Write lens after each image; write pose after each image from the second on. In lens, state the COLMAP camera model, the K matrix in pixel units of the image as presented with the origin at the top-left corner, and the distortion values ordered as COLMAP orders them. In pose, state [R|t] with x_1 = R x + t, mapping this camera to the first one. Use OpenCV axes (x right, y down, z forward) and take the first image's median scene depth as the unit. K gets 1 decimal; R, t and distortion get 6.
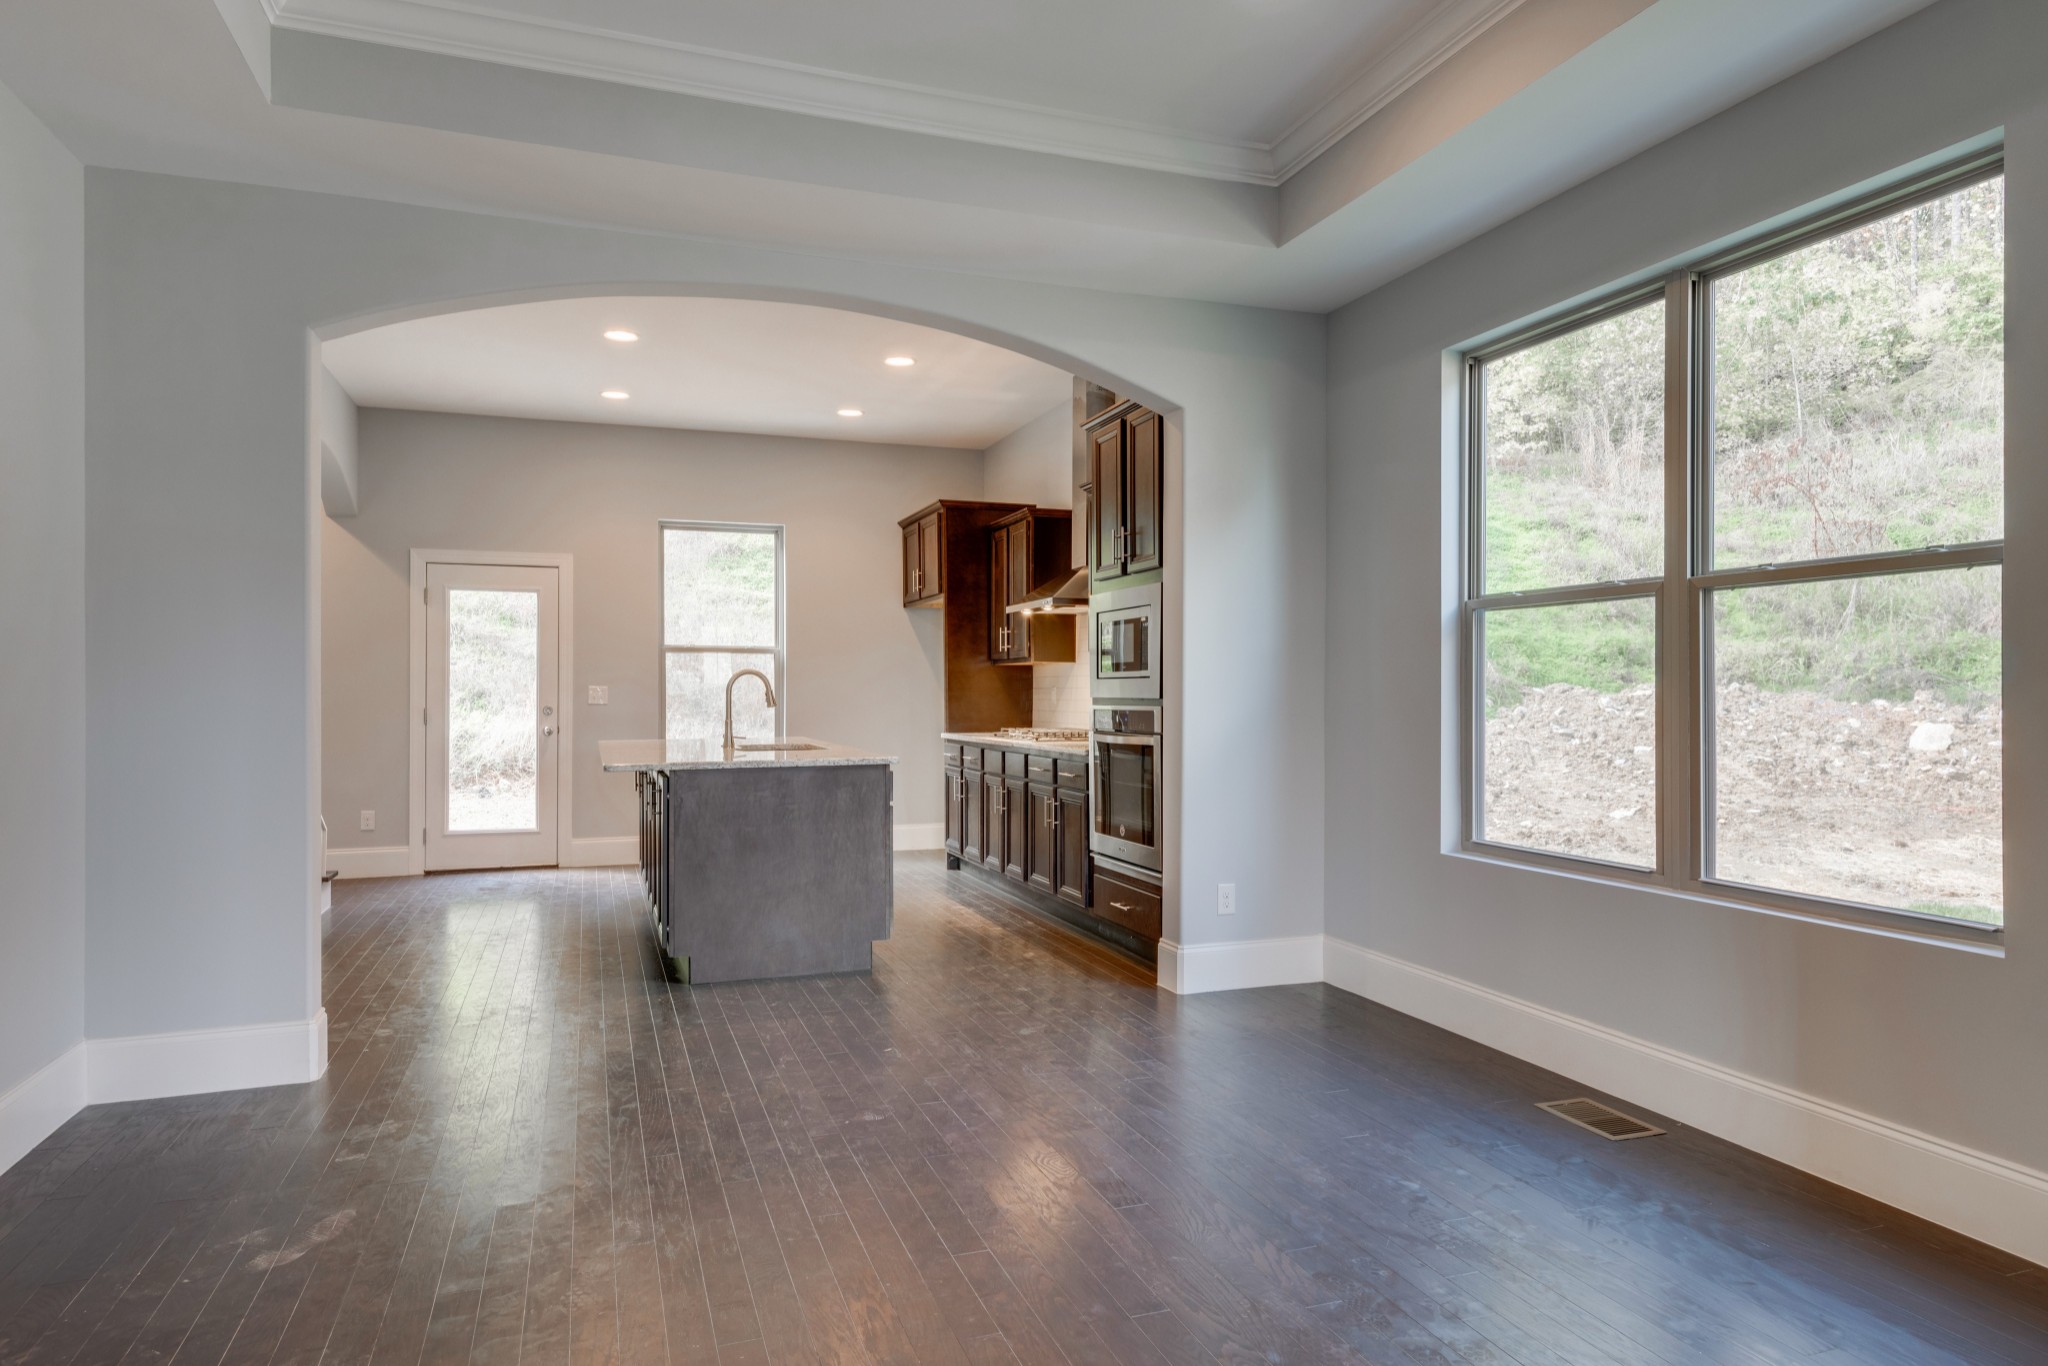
lens RADIAL K [[1324.1, 0, 1085.3], [0, 1324.1, 684.4], [0, 0, 1]] dist [0.040535, 0.003933]
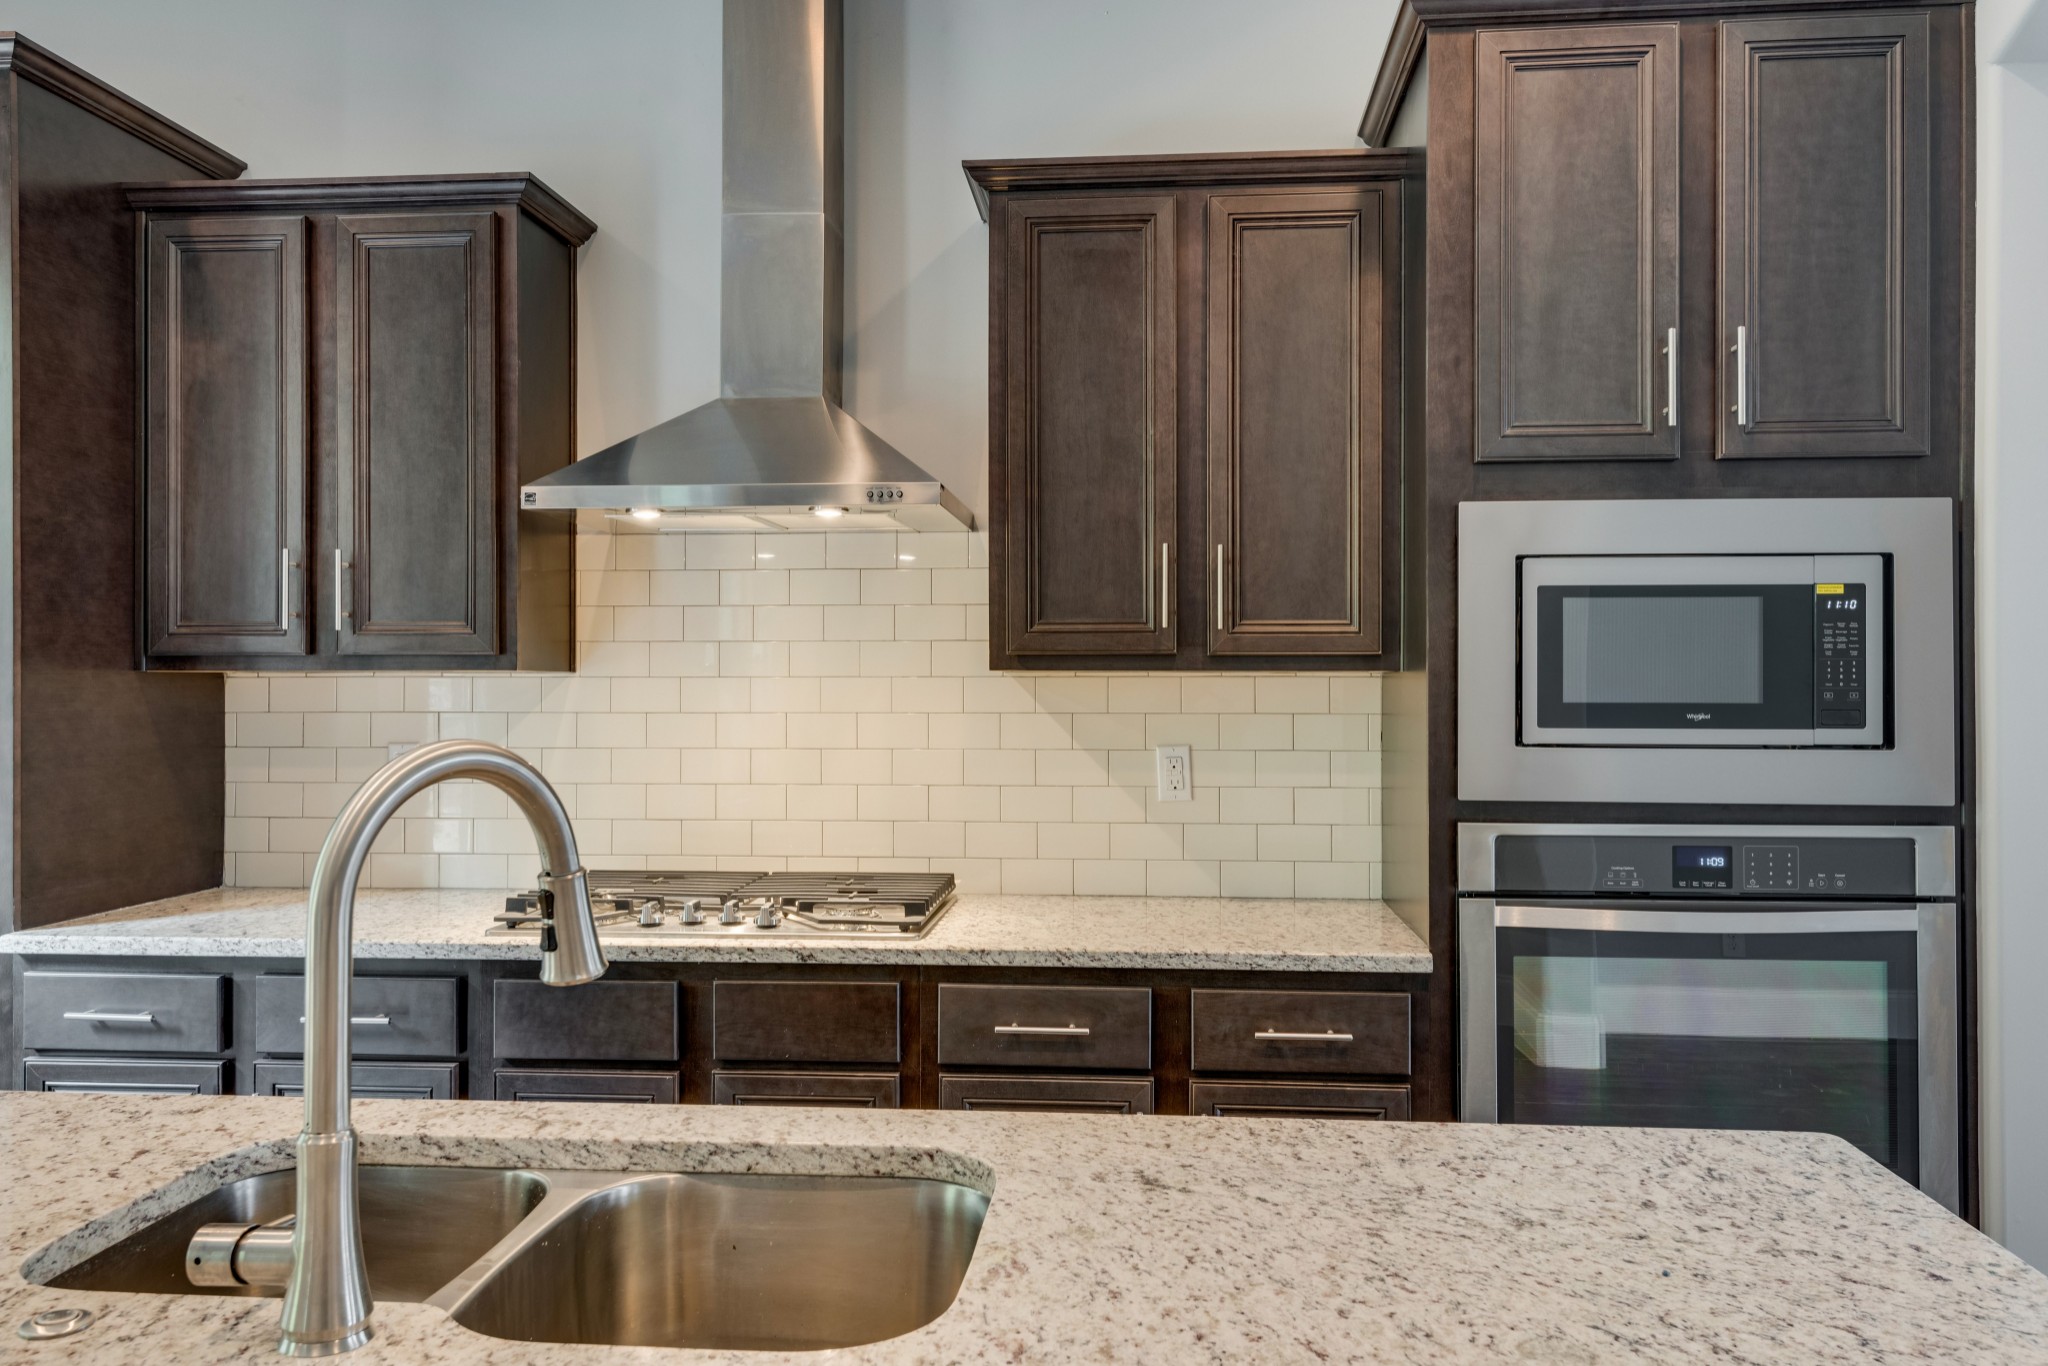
lens RADIAL K [[1587.2, 0, 1029.1], [0, 1587.2, 666.8], [0, 0, 1]] dist [0.045840, -0.043851]
pose [[0.417855, 0.005165, 0.908499, -0.311388], [-0.009570, 0.999953, -0.001283, -0.017024], [-0.908463, -0.008159, 0.417885, 0.697599]]
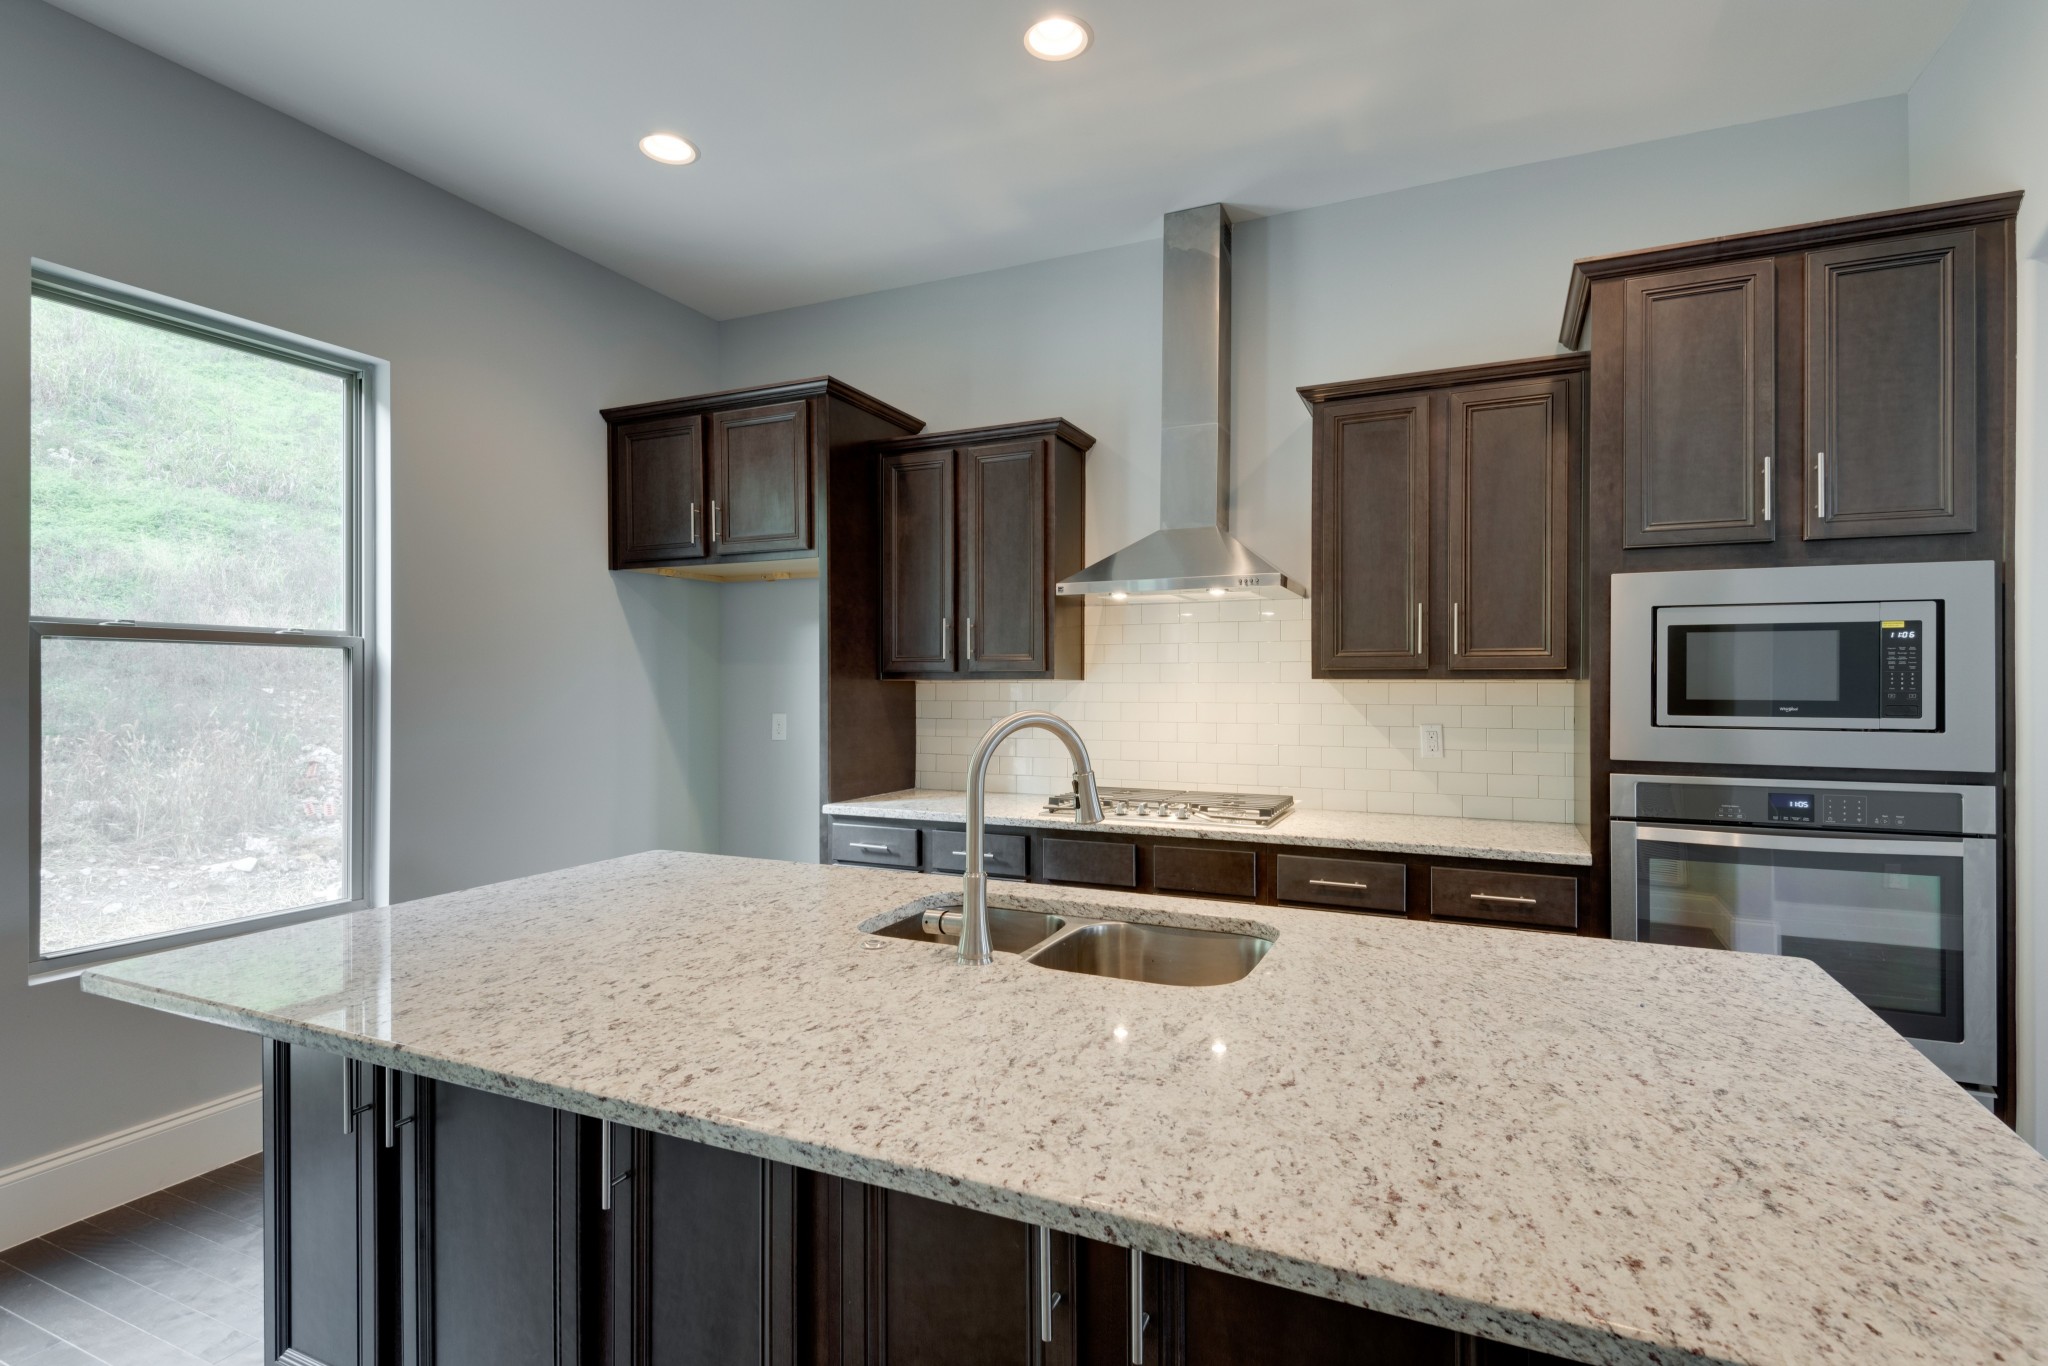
lens RADIAL K [[988.7, 0, 1024.0], [0, 988.7, 683.0], [0, 0, 1]] dist [0.015947, -0.007392]
pose [[0.700611, -0.000117, 0.713543, -0.345431], [-0.008158, 0.999933, 0.008175, -0.017331], [-0.713497, -0.011548, 0.700563, 0.664276]]
